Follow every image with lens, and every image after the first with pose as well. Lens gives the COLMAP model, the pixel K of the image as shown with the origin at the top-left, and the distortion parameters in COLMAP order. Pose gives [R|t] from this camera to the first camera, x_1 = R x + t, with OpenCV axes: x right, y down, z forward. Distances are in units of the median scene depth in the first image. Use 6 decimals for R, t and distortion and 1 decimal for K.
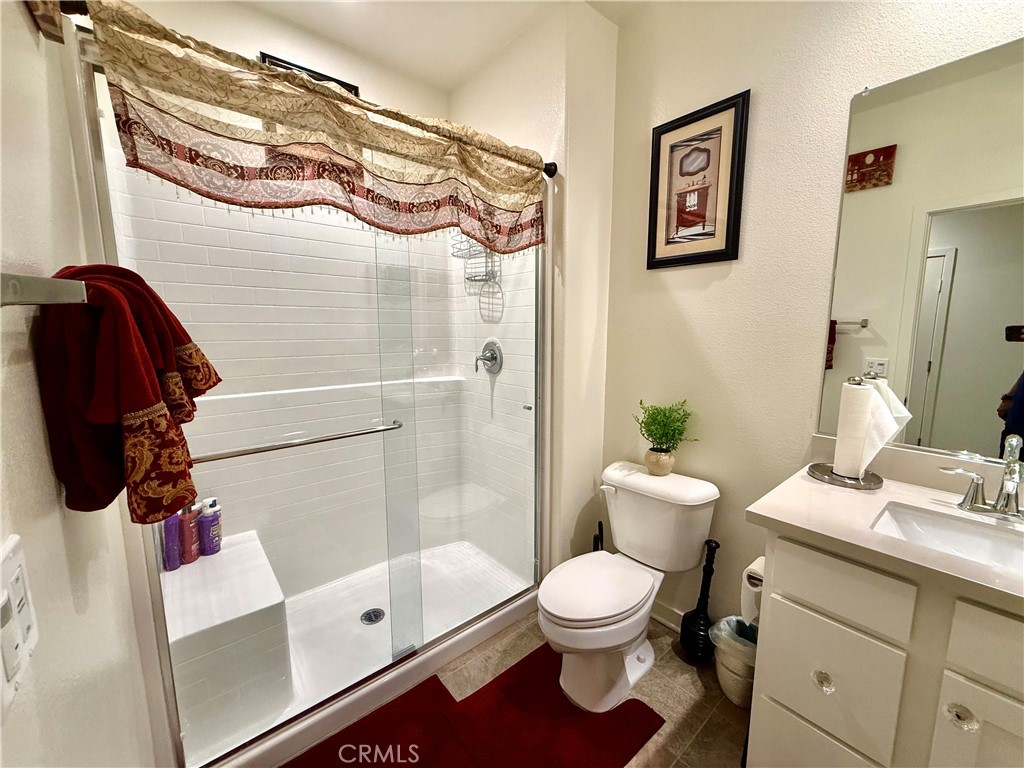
lens RADIAL K [[406.8, 0, 509.3], [0, 406.8, 383.6], [0, 0, 1]] dist [-0.001152, 0.000225]
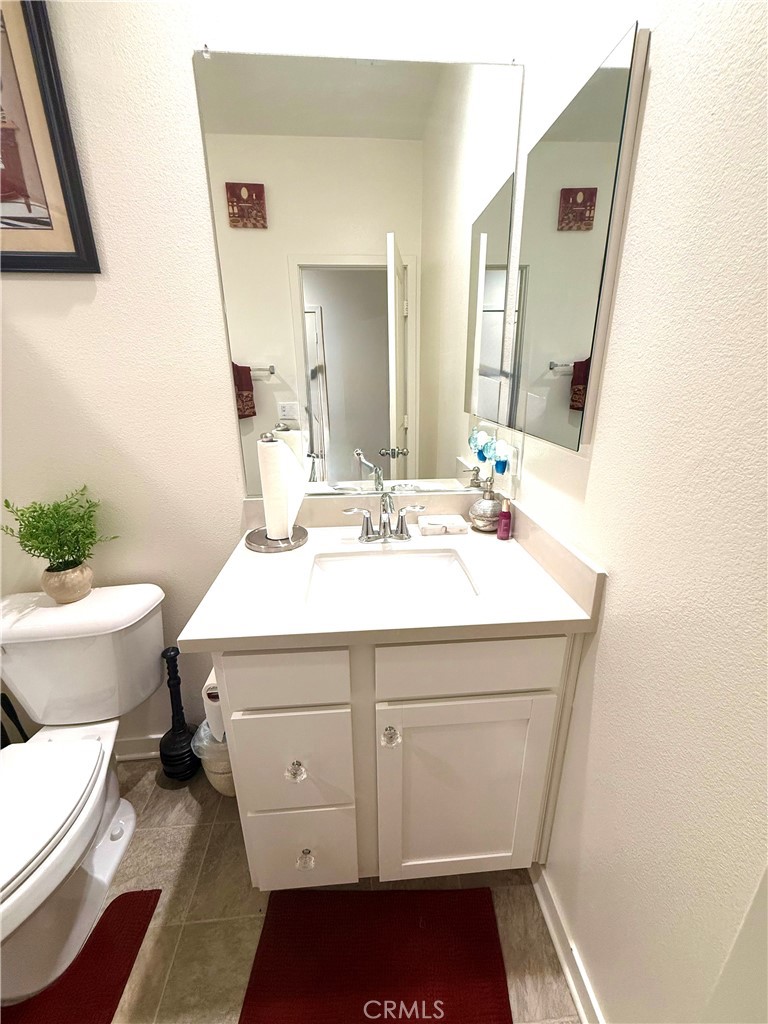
lens RADIAL K [[406.8, 0, 385.0], [0, 406.8, 510.1], [0, 0, 1]] dist [-0.001152, 0.000225]
pose [[0.575736, -0.267398, 0.772675, 0.192268], [0.118657, 0.962332, 0.244619, -0.031426], [-0.808980, -0.049152, 0.585778, 0.184671]]
